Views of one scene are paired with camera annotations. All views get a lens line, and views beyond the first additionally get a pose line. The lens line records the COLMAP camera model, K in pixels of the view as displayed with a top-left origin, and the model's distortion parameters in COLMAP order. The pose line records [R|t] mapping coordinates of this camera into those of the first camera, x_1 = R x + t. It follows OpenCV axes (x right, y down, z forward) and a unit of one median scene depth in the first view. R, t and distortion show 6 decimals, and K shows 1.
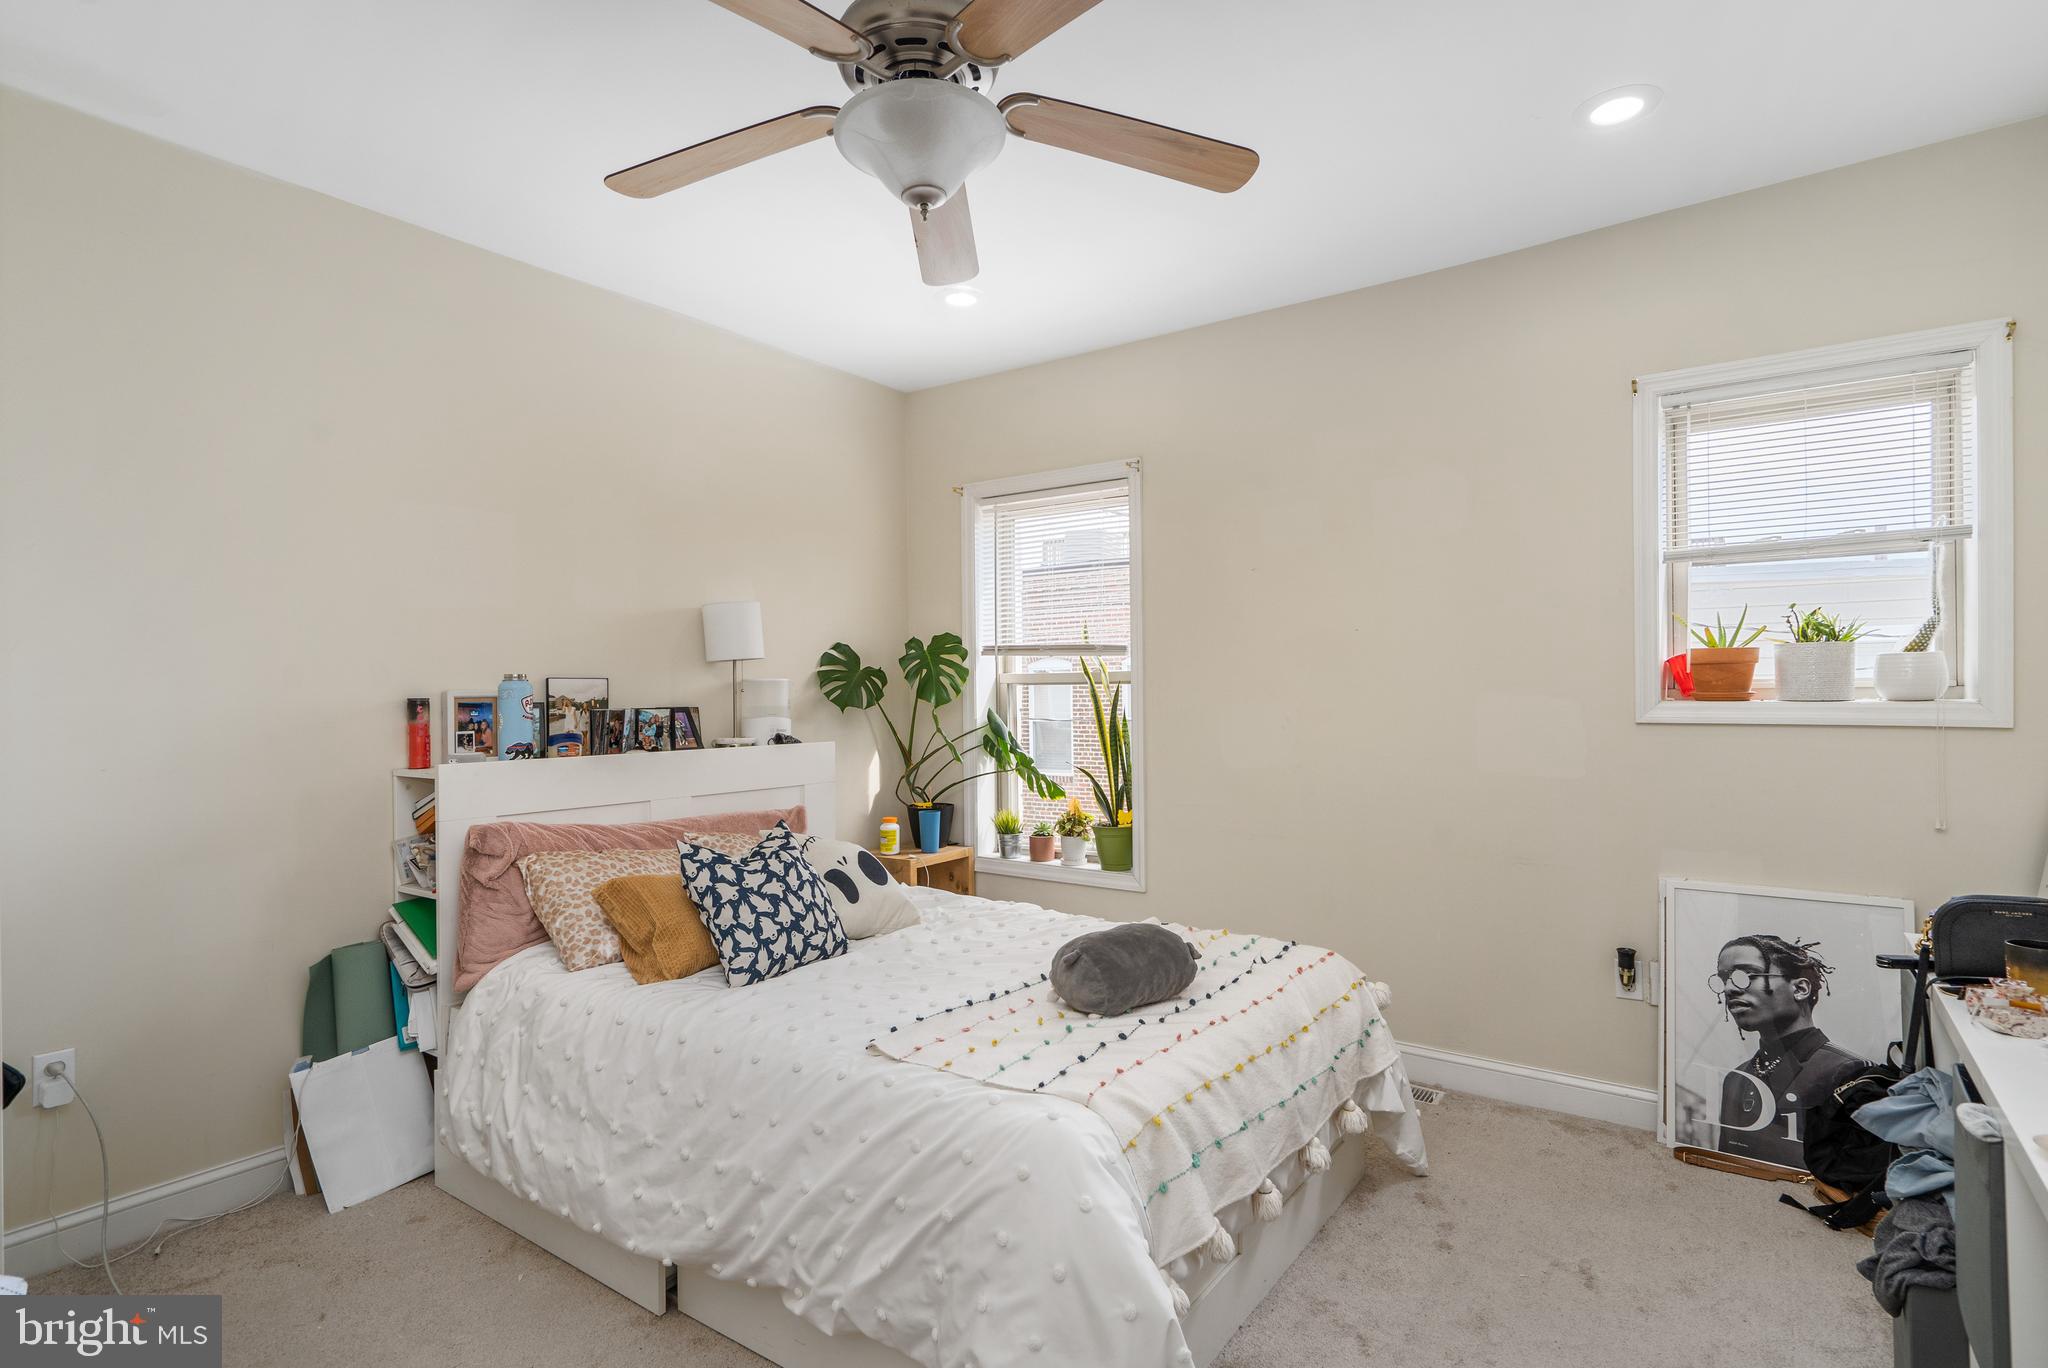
lens RADIAL K [[1015.7, 0, 1024.0], [0, 1015.7, 684.0], [0, 0, 1]] dist [-0.000155, -0.000263]
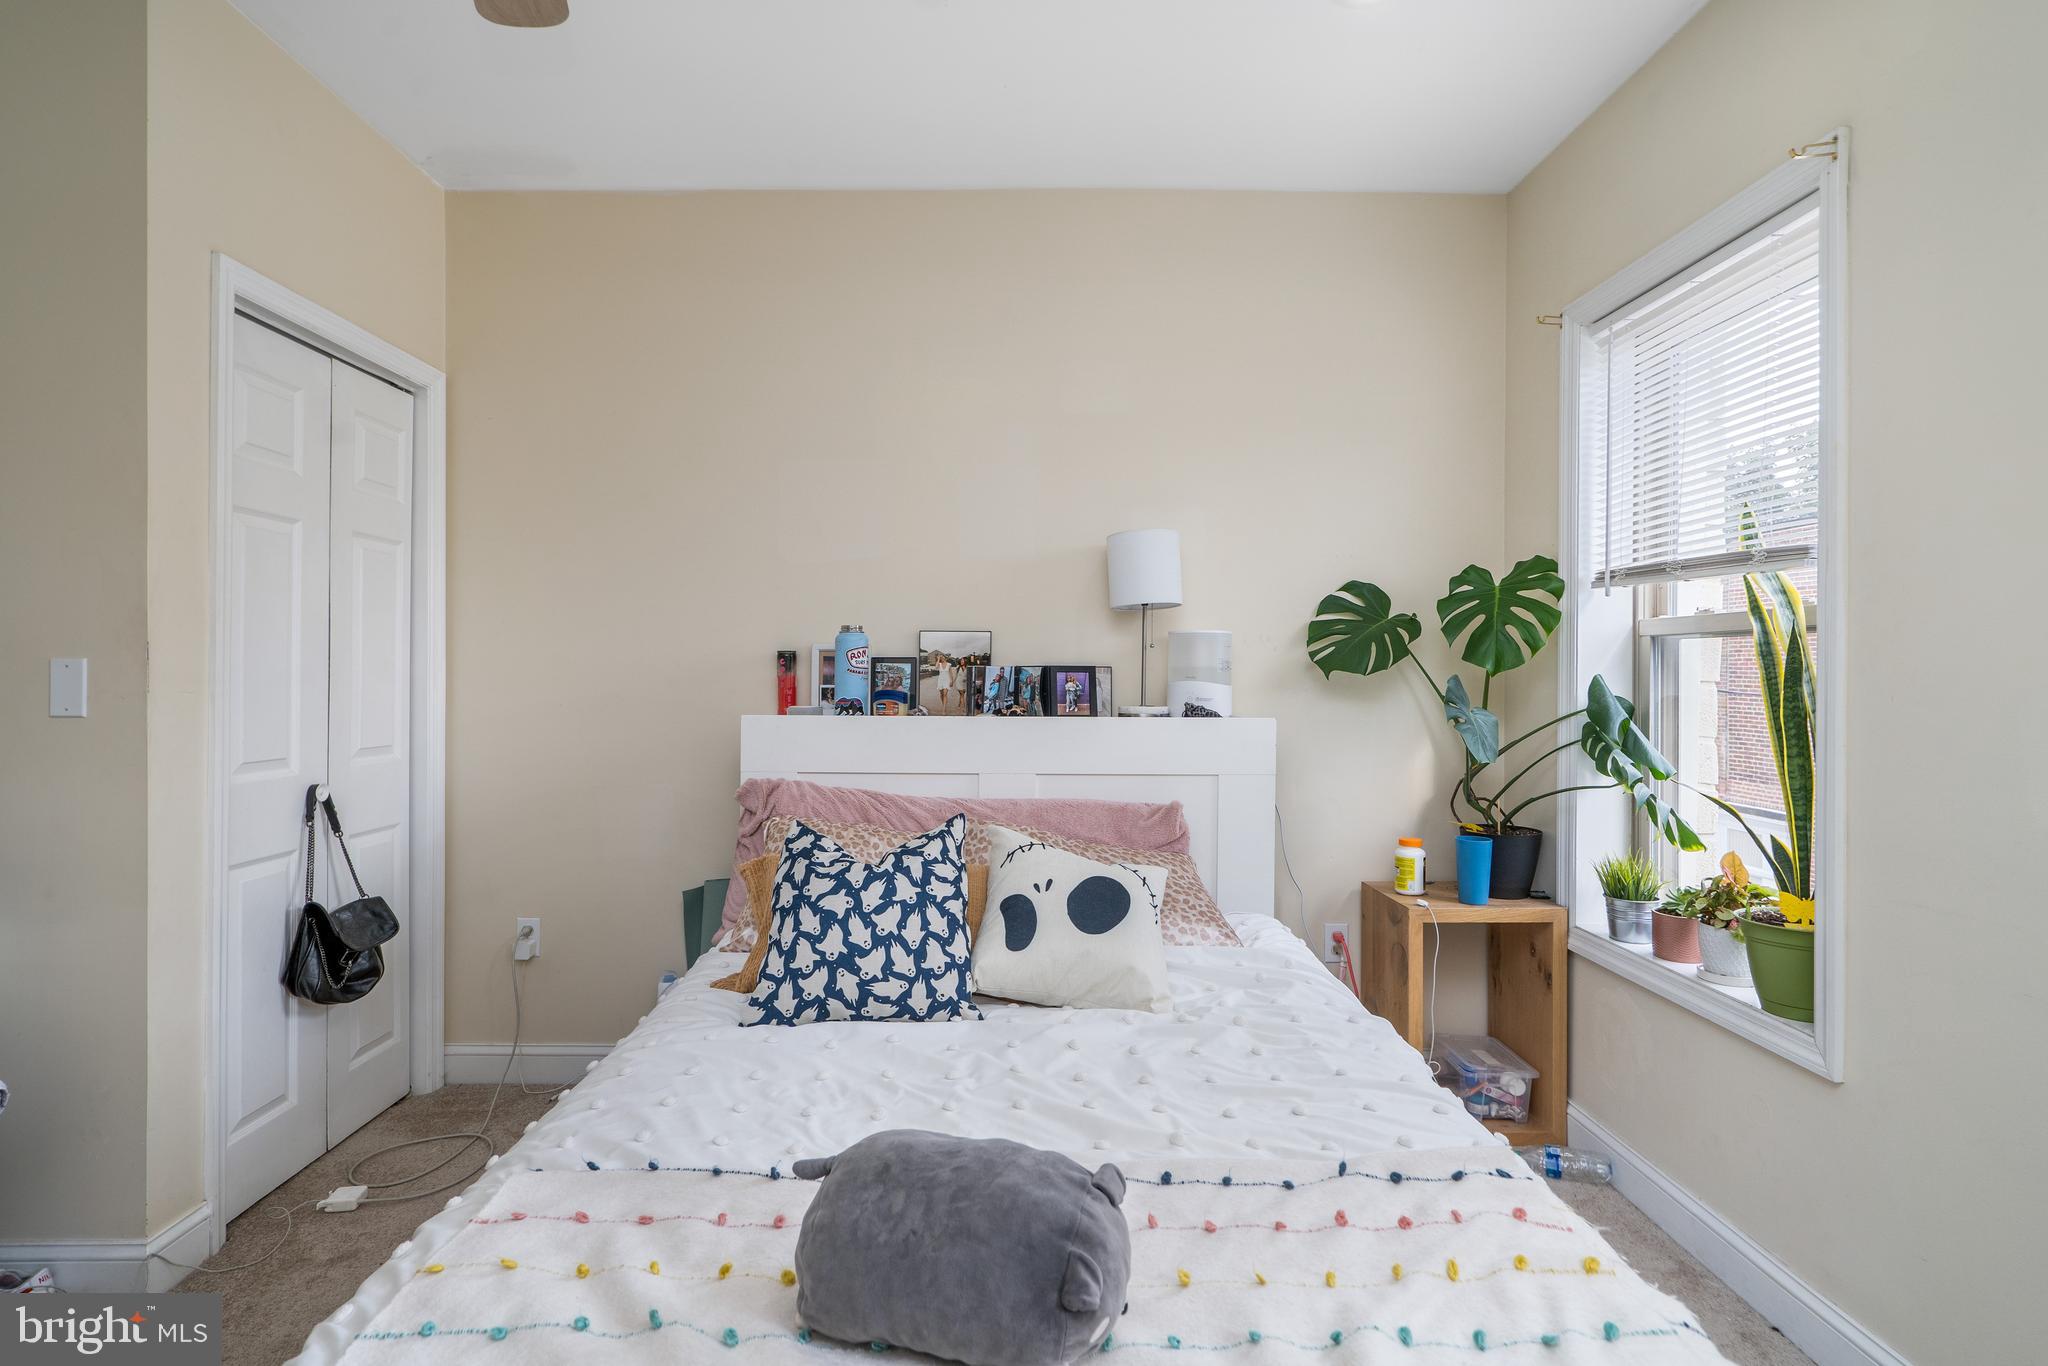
lens RADIAL K [[991.1, 0, 1021.0], [0, 991.1, 666.1], [0, 0, 1]] dist [0.000689, -0.000196]
pose [[0.586727, 0.006167, -0.809761, 0.292956], [-0.002916, 0.999981, 0.005503, 0.018974], [0.809780, -0.000868, 0.586734, 0.495487]]
